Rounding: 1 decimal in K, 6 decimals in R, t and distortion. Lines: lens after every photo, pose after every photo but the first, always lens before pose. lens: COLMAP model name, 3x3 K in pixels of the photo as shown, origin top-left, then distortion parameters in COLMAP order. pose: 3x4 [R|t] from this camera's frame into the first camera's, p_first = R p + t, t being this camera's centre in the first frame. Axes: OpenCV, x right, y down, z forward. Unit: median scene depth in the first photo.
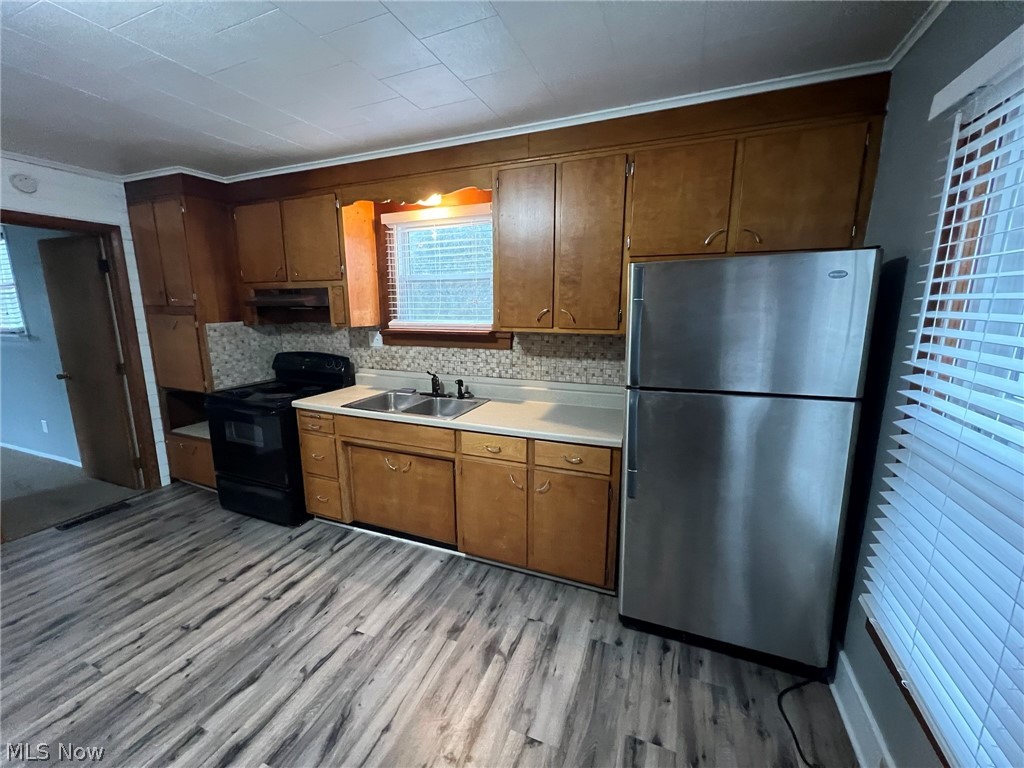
lens RADIAL K [[408.8, 0, 509.5], [0, 408.8, 382.4], [0, 0, 1]] dist [0.001366, -0.000304]
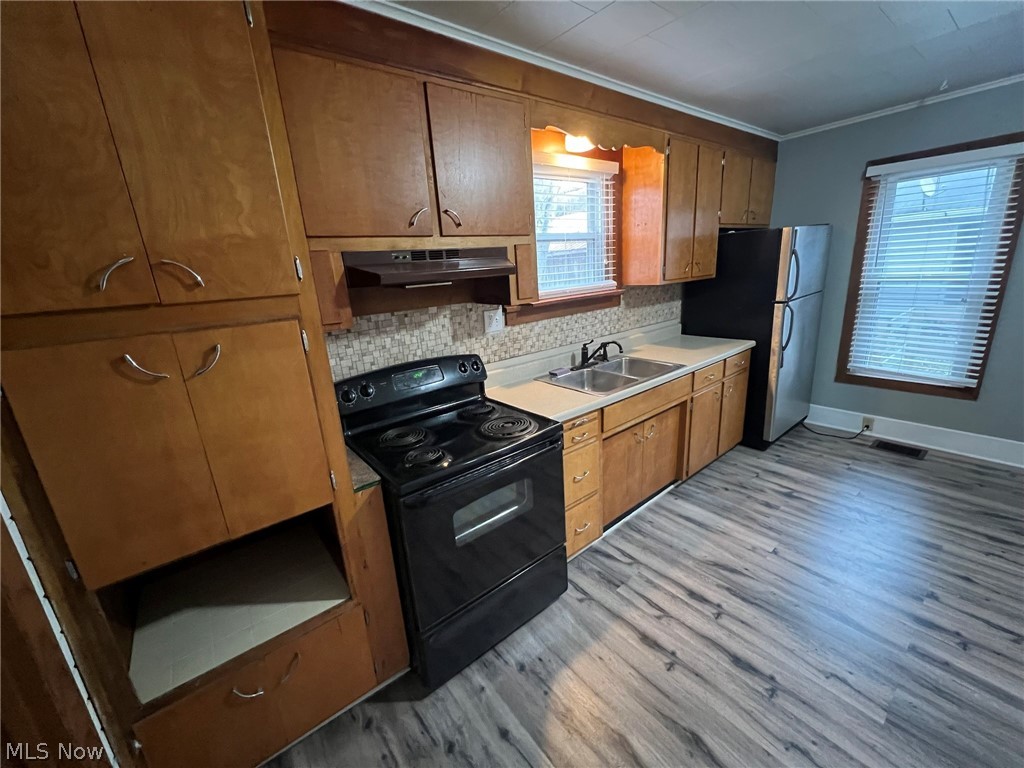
lens RADIAL K [[408.8, 0, 509.5], [0, 408.8, 382.4], [0, 0, 1]] dist [0.001366, -0.000304]
pose [[0.484455, -0.266057, 0.833377, -1.199309], [0.227457, 0.958175, 0.173675, -0.152857], [-0.844729, 0.105419, 0.524709, 0.759047]]
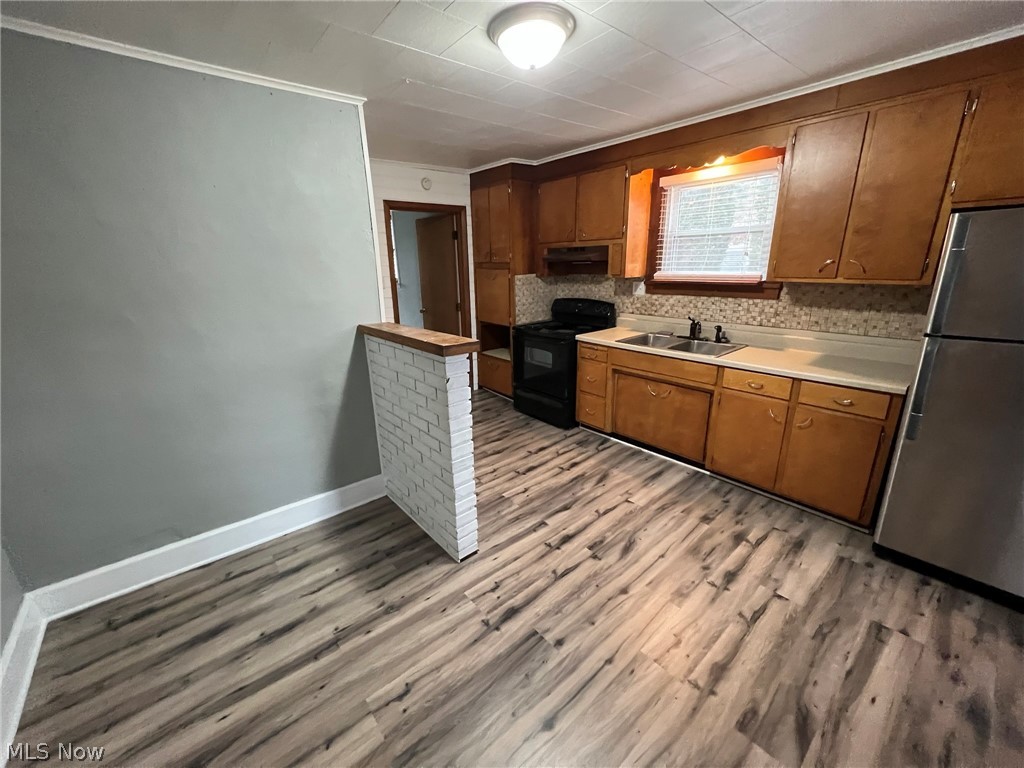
lens RADIAL K [[408.8, 0, 509.5], [0, 408.8, 382.4], [0, 0, 1]] dist [0.001366, -0.000304]
pose [[0.884455, 0.115672, -0.452061, -0.116183], [-0.064552, 0.989804, 0.126972, 0.046542], [0.462139, -0.083120, 0.882904, -0.300007]]
